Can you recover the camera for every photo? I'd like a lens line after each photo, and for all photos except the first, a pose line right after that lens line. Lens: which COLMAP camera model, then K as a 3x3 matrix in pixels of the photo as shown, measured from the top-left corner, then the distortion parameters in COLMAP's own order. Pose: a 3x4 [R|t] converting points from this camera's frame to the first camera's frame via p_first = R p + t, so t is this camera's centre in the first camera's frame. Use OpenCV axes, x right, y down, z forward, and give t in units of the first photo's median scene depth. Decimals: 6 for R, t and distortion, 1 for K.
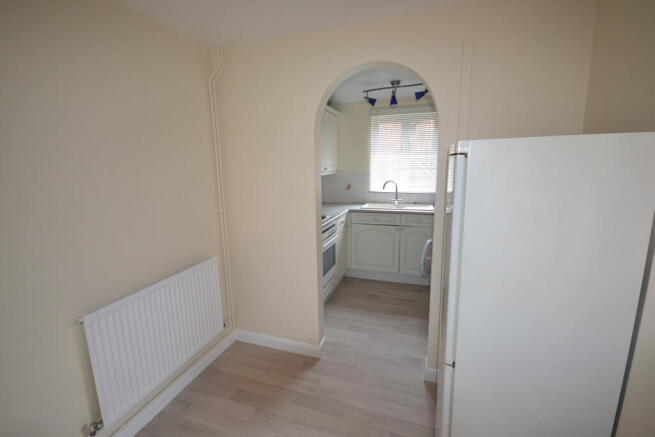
lens RADIAL K [[277.5, 0, 325.9], [0, 277.5, 205.4], [0, 0, 1]] dist [-0.000063, -0.000003]
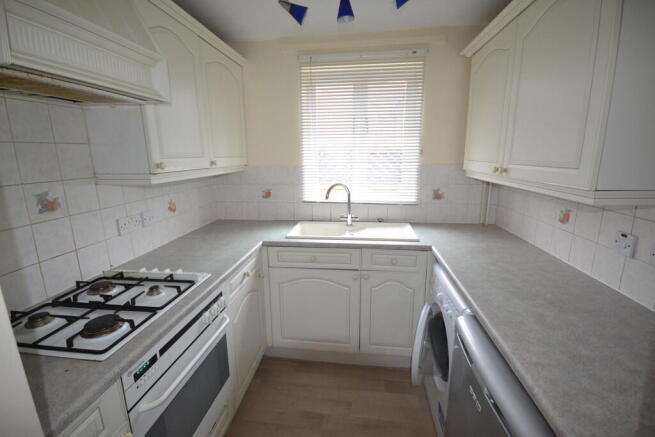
lens RADIAL K [[277.5, 0, 325.9], [0, 277.5, 205.4], [0, 0, 1]] dist [-0.000063, -0.000003]
pose [[0.977359, -0.038789, 0.208004, 0.088632], [0.031715, 0.998803, 0.037235, -0.066357], [-0.209199, -0.029795, 0.977419, 0.454336]]
